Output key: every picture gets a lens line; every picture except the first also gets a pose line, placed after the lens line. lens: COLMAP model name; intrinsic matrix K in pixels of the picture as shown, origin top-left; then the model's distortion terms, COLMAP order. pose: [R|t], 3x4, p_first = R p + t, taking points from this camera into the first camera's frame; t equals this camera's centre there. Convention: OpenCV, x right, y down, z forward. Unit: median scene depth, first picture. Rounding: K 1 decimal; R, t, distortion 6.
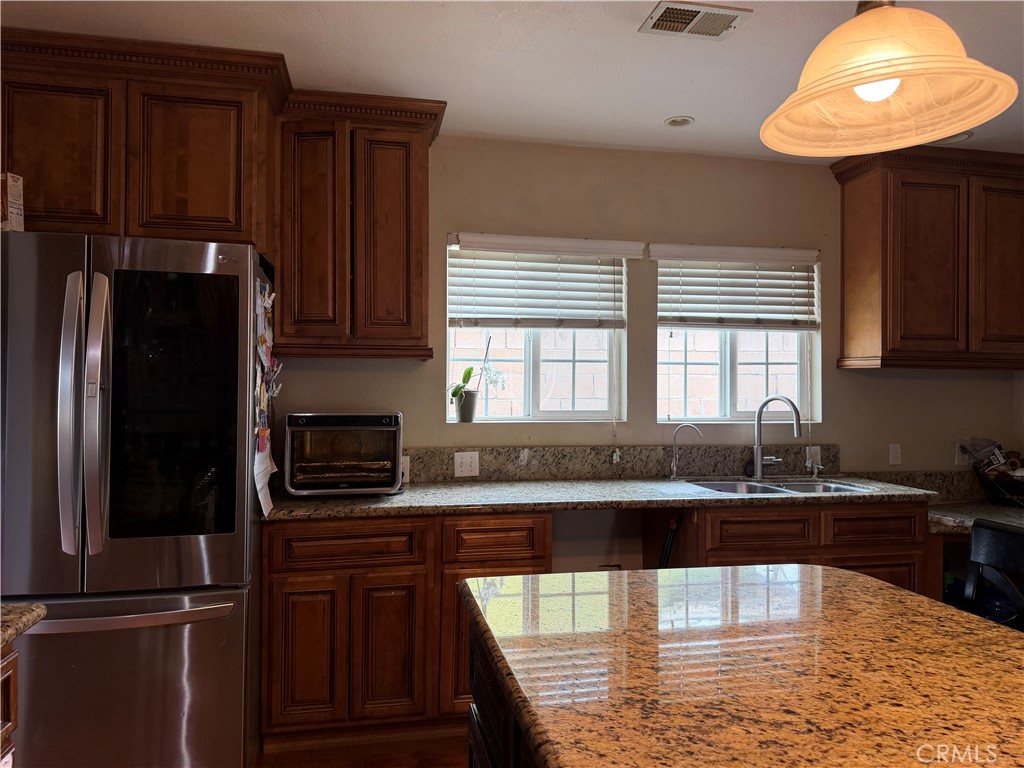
lens RADIAL K [[728.2, 0, 514.0], [0, 728.2, 378.3], [0, 0, 1]] dist [0.036081, -0.035497]
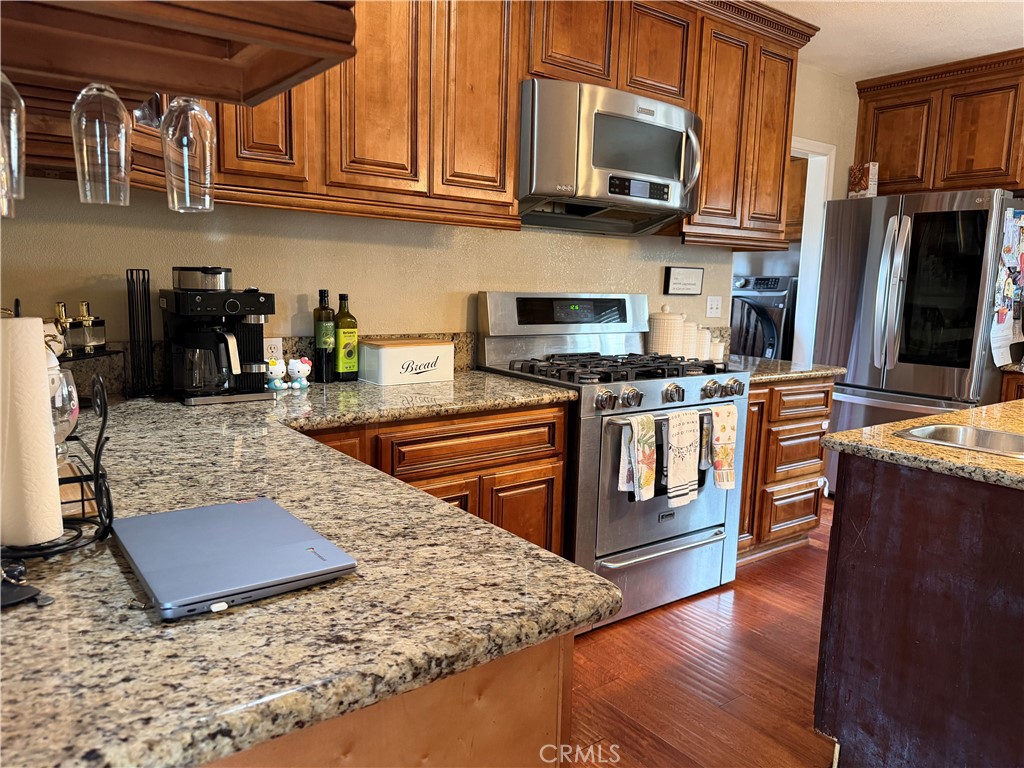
lens RADIAL K [[728.2, 0, 517.1], [0, 728.2, 382.6], [0, 0, 1]] dist [0.036081, -0.035497]
pose [[0.436017, 0.124263, -0.891318, 1.065007], [-0.012678, 0.991171, 0.131982, 0.058634], [0.899849, -0.046246, 0.433743, -1.042185]]
